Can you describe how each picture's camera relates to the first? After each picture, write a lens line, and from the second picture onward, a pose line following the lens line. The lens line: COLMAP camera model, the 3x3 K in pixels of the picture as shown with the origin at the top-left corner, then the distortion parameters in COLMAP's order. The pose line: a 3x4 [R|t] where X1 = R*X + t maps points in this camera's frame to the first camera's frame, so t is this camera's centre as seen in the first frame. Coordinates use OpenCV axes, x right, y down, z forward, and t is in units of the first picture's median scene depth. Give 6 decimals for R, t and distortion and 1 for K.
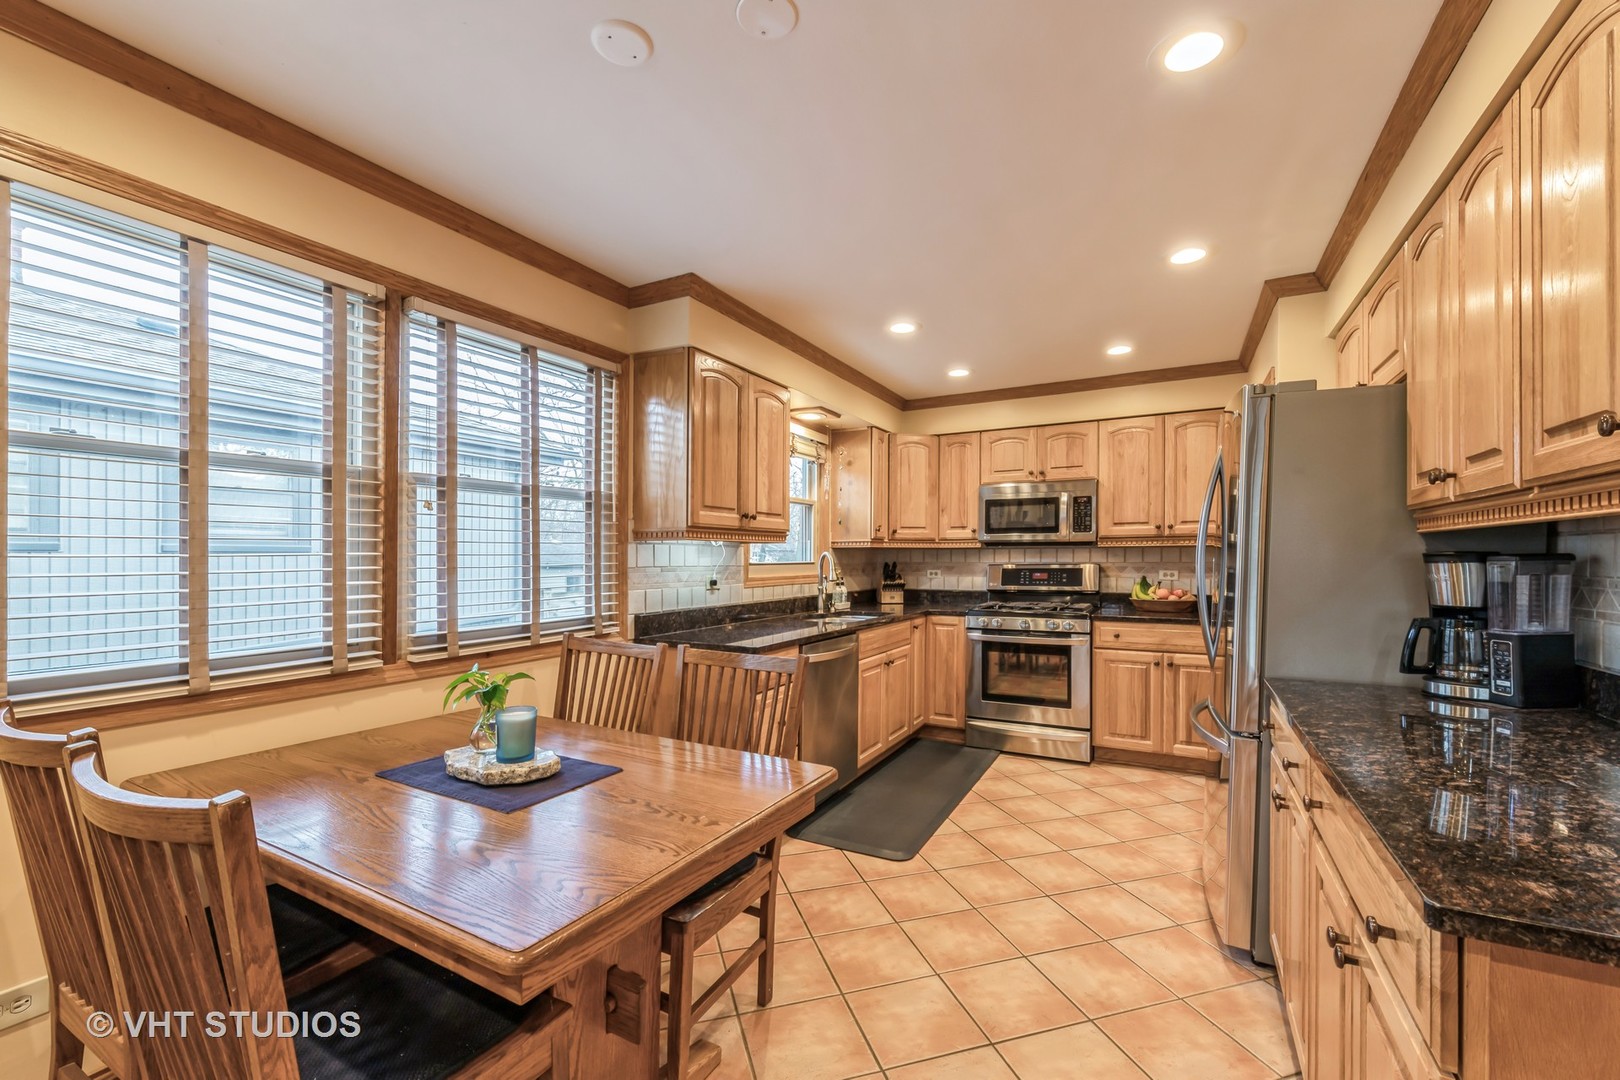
lens RADIAL K [[671.2, 0, 812.5], [0, 671.2, 552.2], [0, 0, 1]] dist [-0.002079, -0.000168]
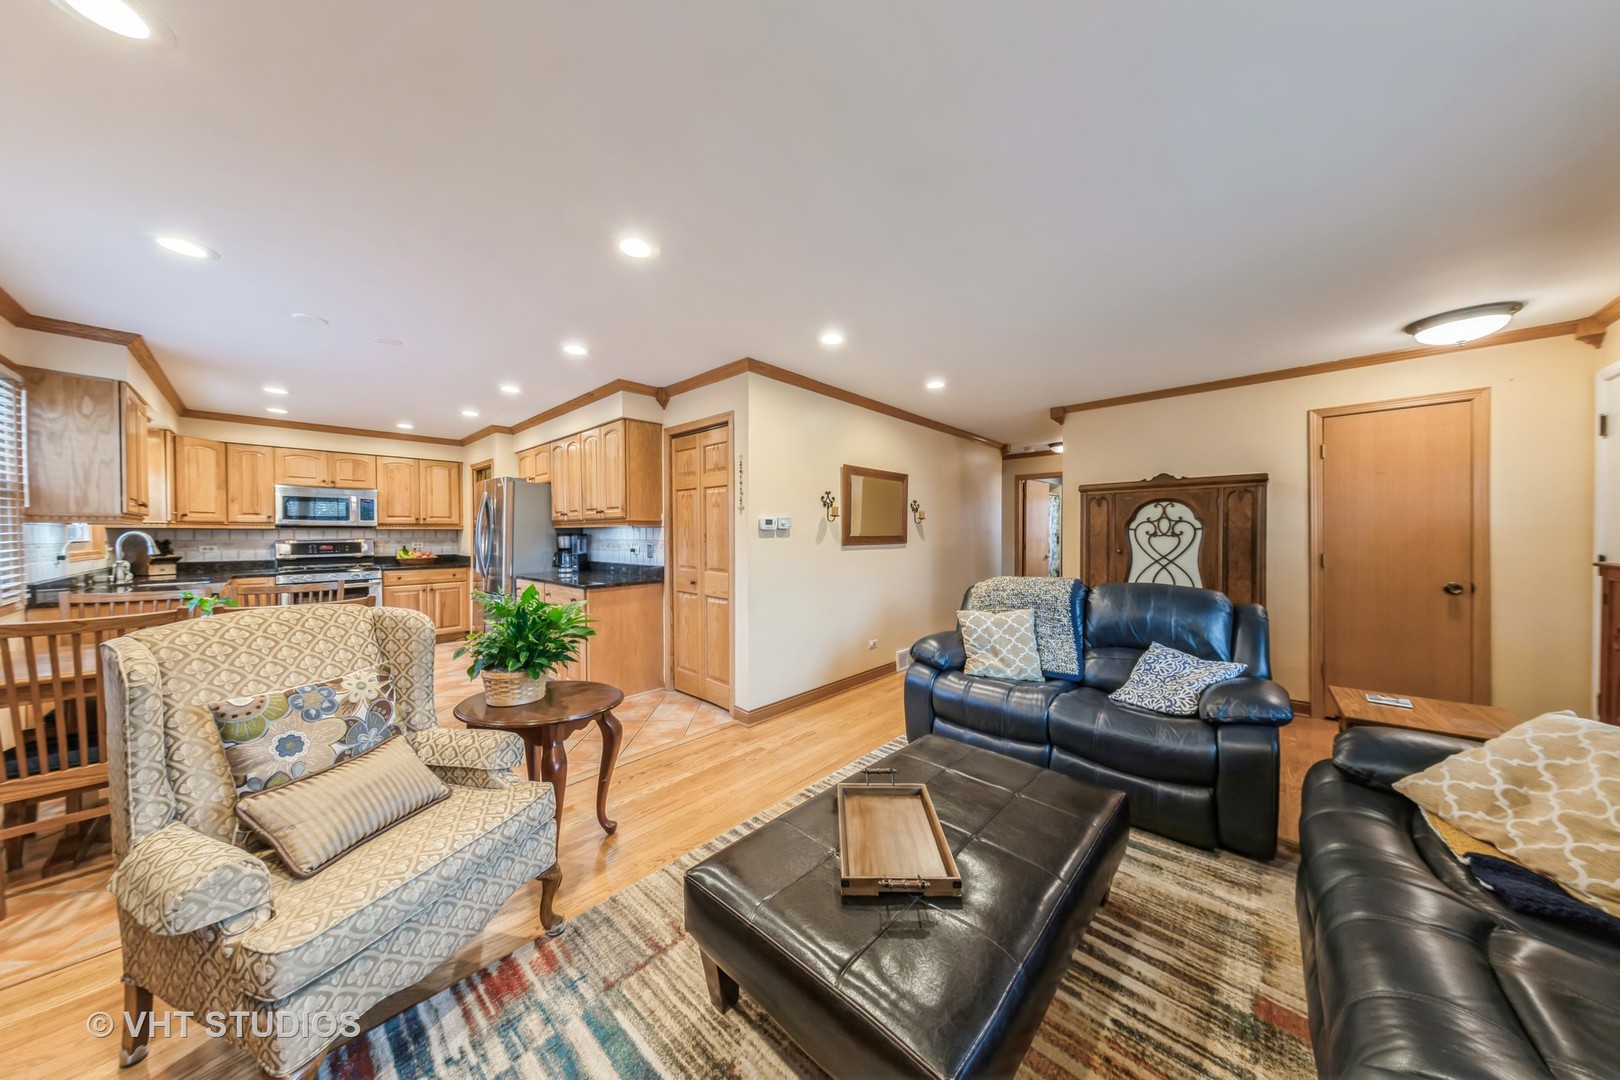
lens RADIAL K [[504.2, 0, 817.9], [0, 504.2, 540.7], [0, 0, 1]] dist [0.000235, 0.000007]
pose [[0.240789, -0.013921, 0.970478, -0.554152], [-0.004683, 0.999869, 0.015504, -0.004005], [-0.970566, -0.008278, 0.240692, -0.407459]]
